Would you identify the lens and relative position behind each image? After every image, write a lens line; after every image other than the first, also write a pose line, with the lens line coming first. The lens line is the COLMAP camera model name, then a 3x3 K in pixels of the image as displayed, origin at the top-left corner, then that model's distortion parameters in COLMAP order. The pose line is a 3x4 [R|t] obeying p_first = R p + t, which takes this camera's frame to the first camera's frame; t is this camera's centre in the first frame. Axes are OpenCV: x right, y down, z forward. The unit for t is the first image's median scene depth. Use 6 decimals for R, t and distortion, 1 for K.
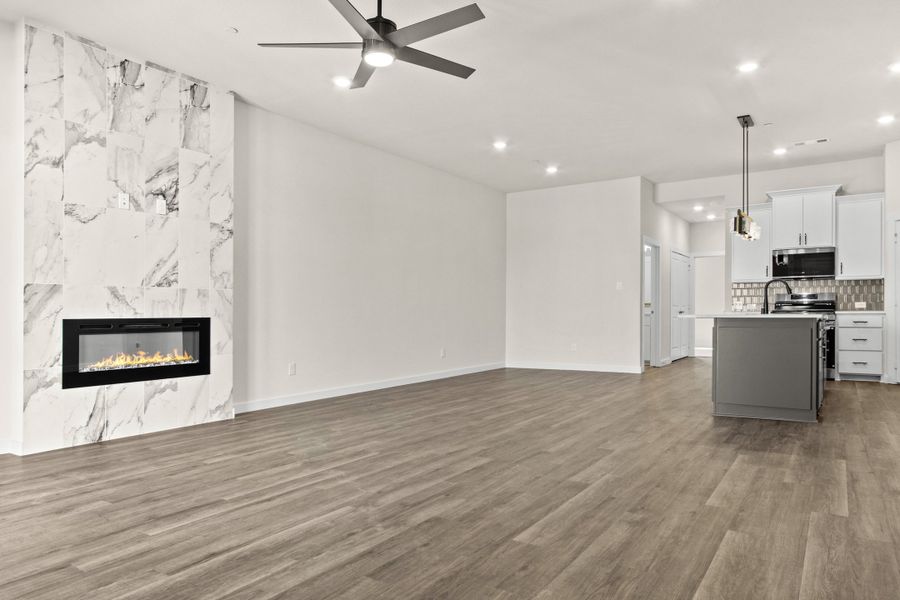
lens RADIAL K [[481.9, 0, 450.0], [0, 481.9, 300.0], [0, 0, 1]] dist [-0.001455, -0.000013]
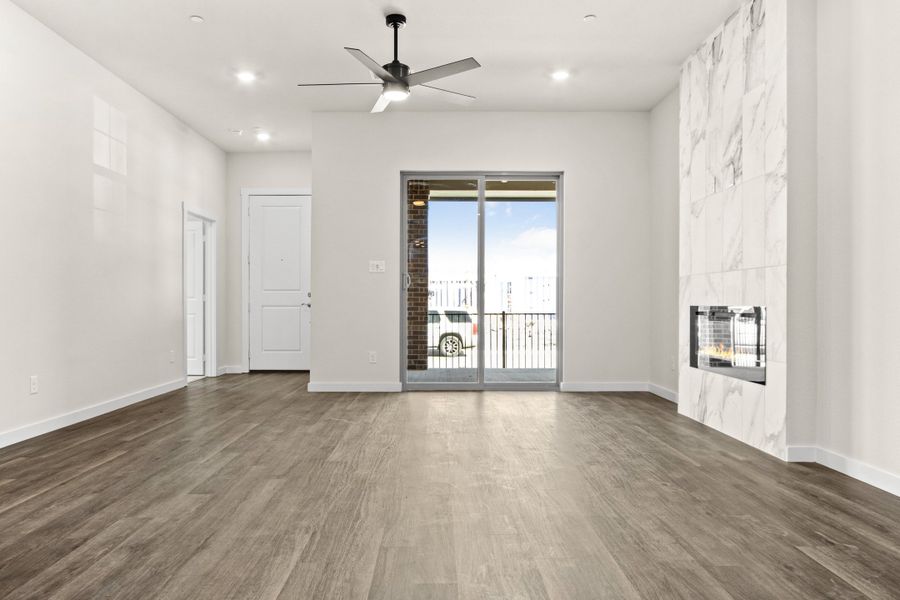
lens RADIAL K [[585.2, 0, 450.0], [0, 585.2, 300.0], [0, 0, 1]] dist [-0.003169, -0.000446]
pose [[-0.778351, 0.003439, -0.627820, 0.603633], [0.022932, 0.999473, -0.022955, 0.050339], [0.627410, -0.032264, -0.778020, 1.998091]]
